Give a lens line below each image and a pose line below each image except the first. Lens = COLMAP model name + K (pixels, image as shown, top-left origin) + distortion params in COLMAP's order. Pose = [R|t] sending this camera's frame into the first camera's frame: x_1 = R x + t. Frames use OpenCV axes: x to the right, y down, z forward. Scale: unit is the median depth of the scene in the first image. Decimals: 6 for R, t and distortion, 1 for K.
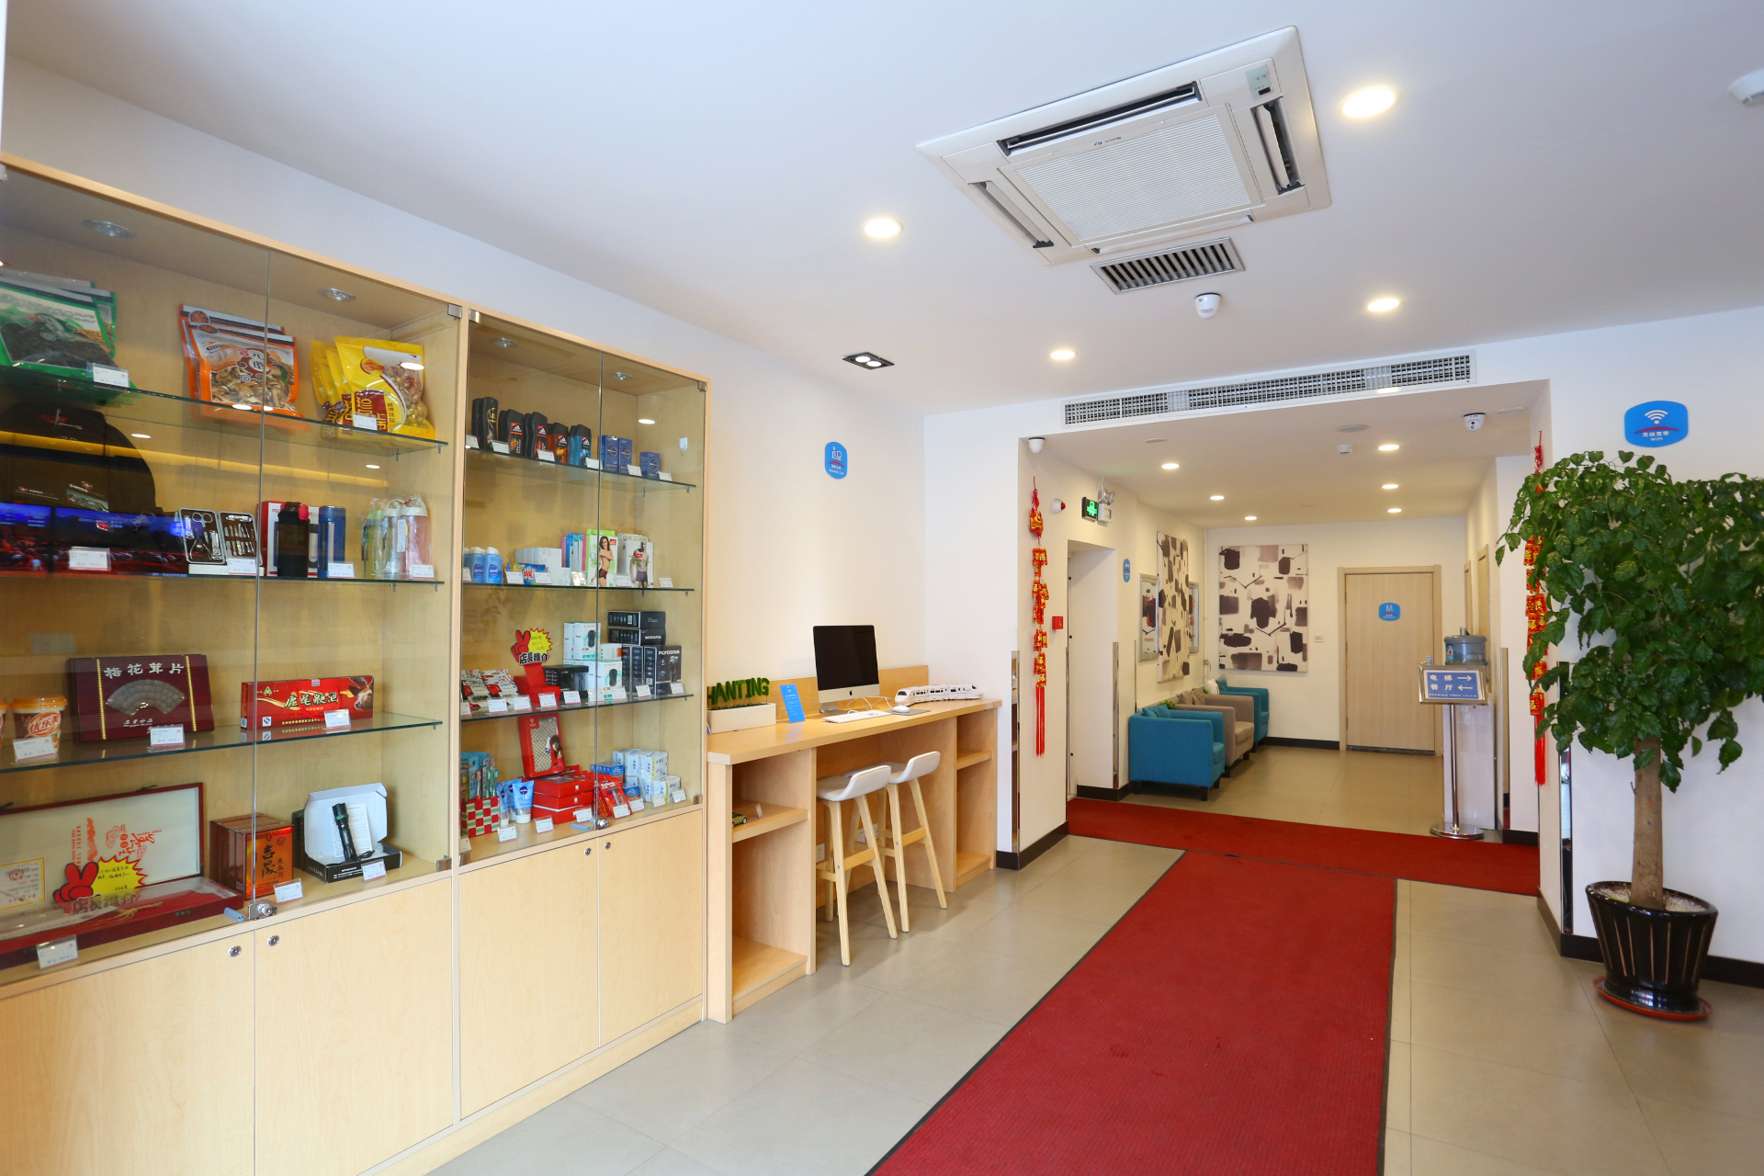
lens RADIAL K [[867.0, 0, 882.0], [0, 867.0, 588.0], [0, 0, 1]] dist [-0.052728, 0.000109]
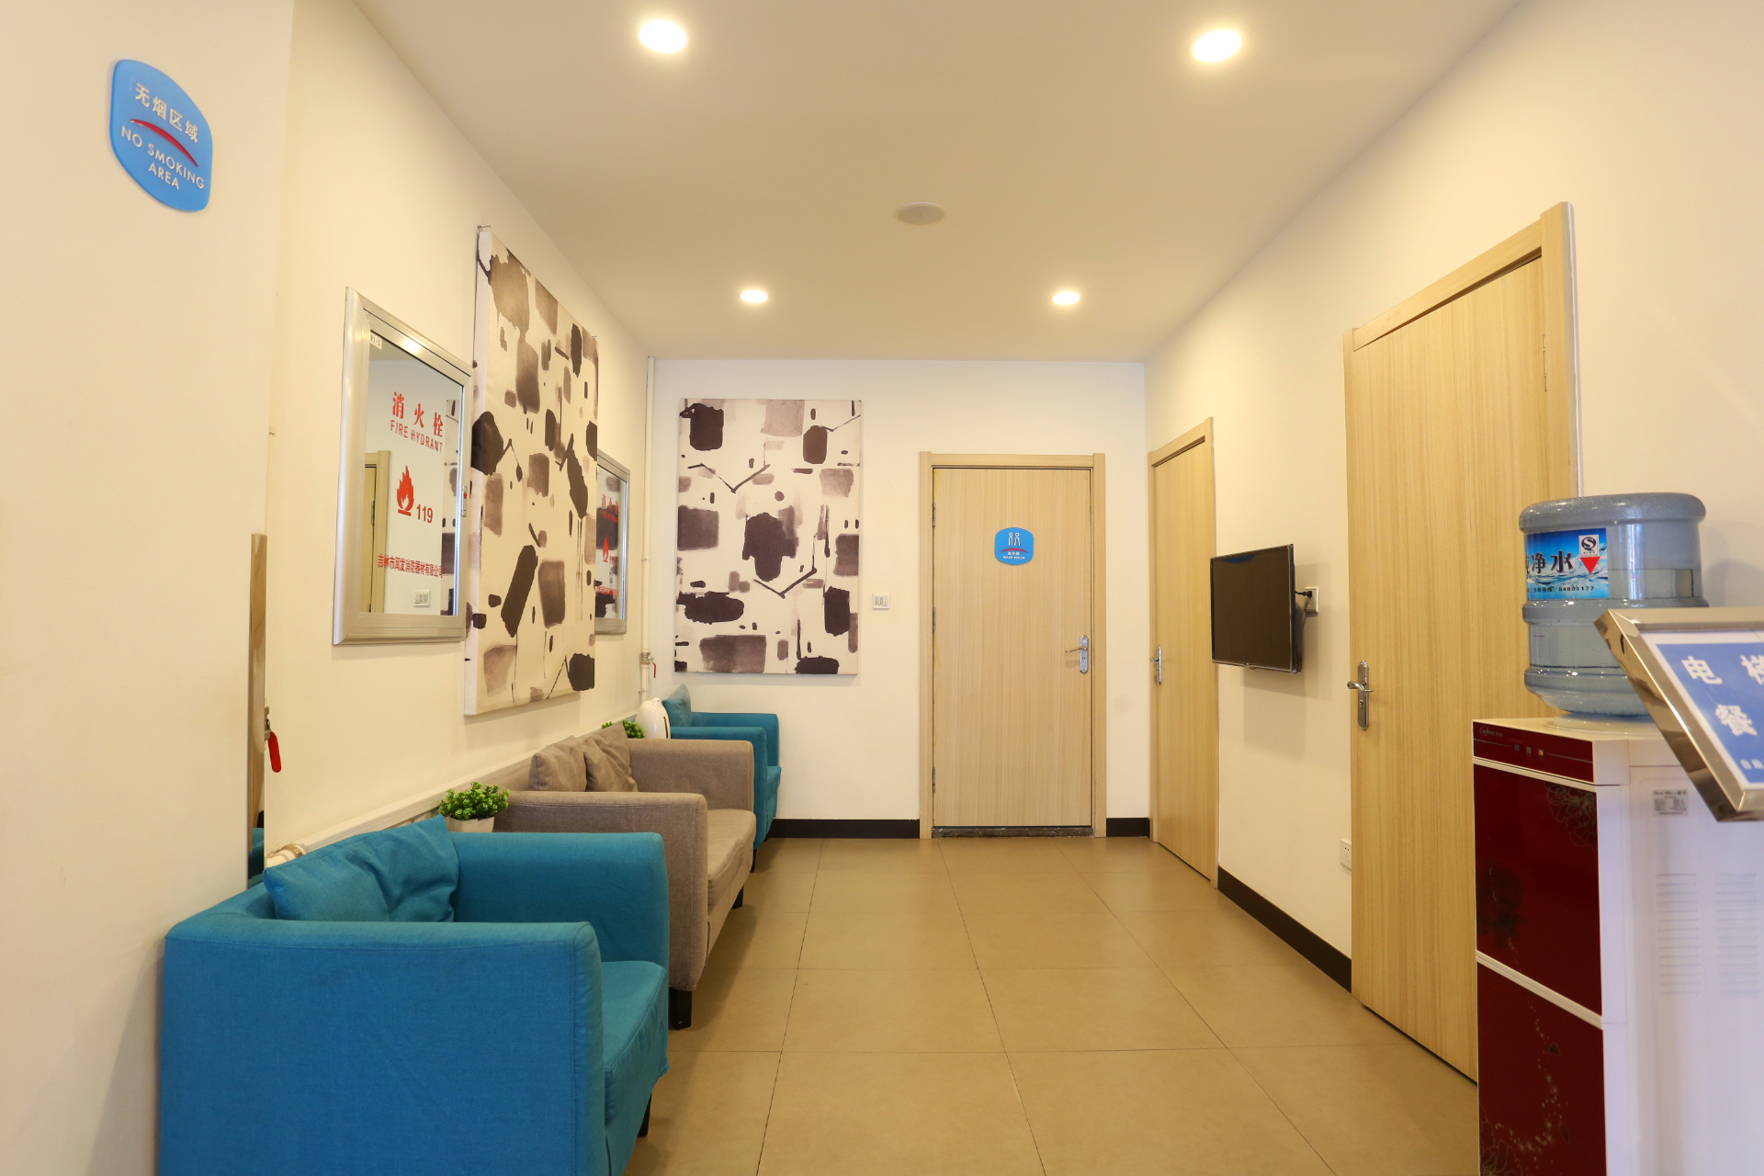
lens RADIAL K [[947.8, 0, 882.0], [0, 947.8, 588.0], [0, 0, 1]] dist [-0.073621, 0.000122]
pose [[0.841293, 0.019341, 0.540234, 0.226896], [-0.017134, 0.999812, -0.009112, 0.055007], [-0.540308, -0.001590, 0.841466, 0.552922]]
